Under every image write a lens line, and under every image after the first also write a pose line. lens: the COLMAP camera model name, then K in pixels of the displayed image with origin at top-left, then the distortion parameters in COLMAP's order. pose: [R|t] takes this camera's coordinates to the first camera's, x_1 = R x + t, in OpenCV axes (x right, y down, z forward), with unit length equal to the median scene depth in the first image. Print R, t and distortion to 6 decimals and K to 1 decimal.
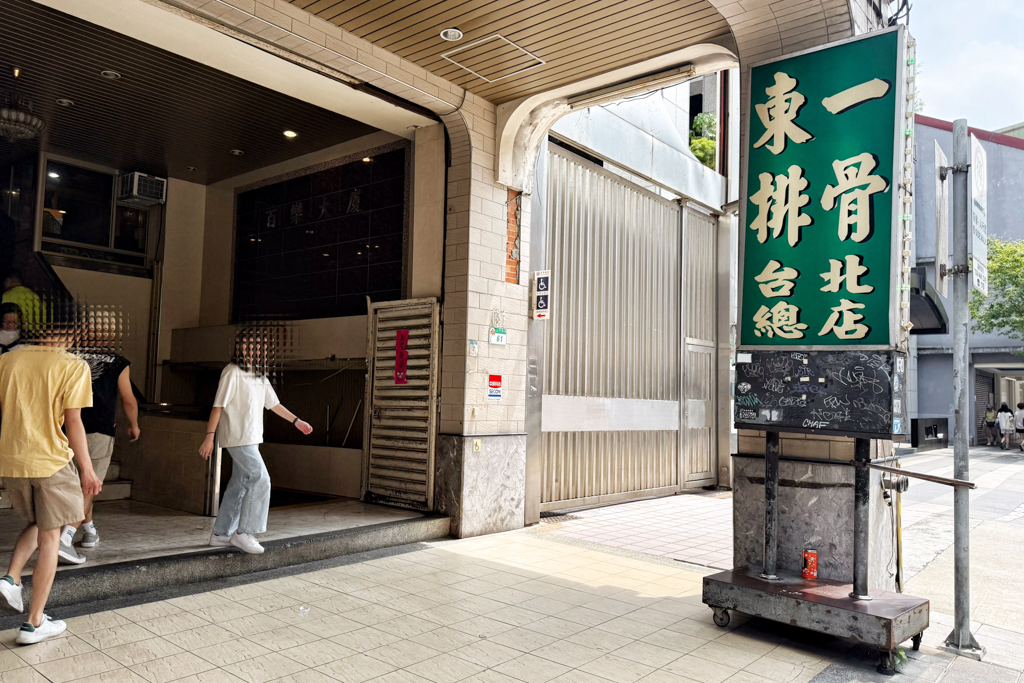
lens RADIAL K [[780.0, 0, 512.0], [0, 780.0, 341.5], [0, 0, 1]] dist [0.080095, -0.002916]
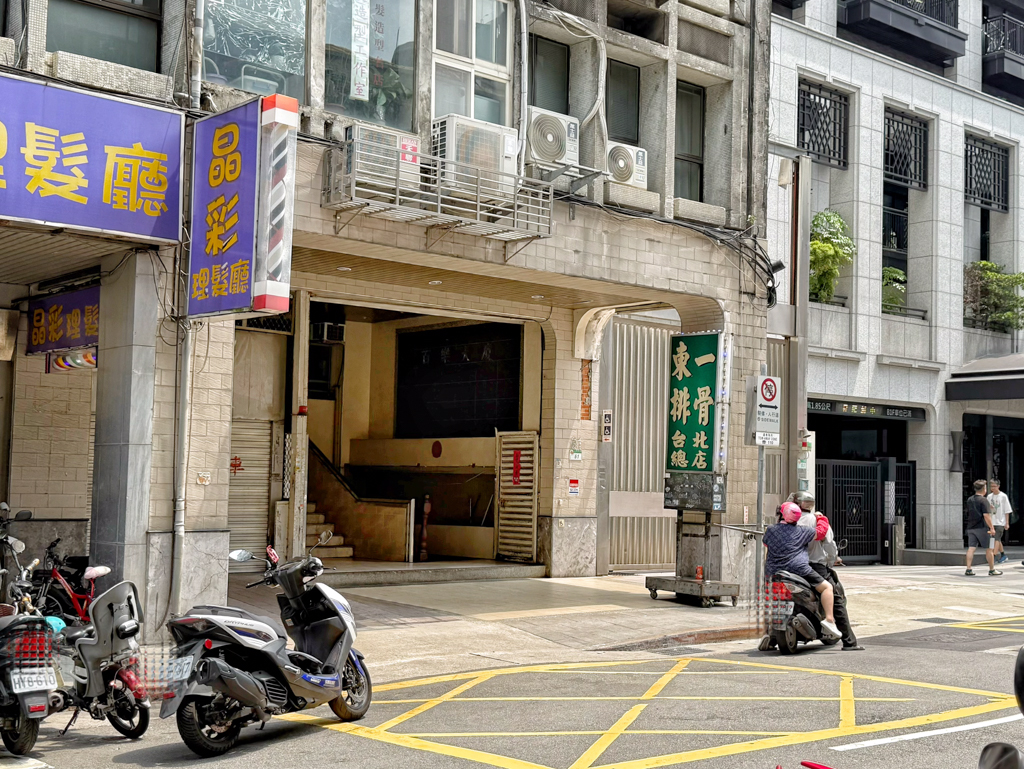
lens RADIAL K [[1323.5, 0, 512.0], [0, 1323.5, 384.5], [0, 0, 1]] dist [0.133014, -0.002663]
pose [[0.983570, -0.016770, -0.179747, 0.345458], [0.015722, 0.999850, -0.007257, -0.133874], [0.179842, 0.004312, 0.983686, -1.695648]]
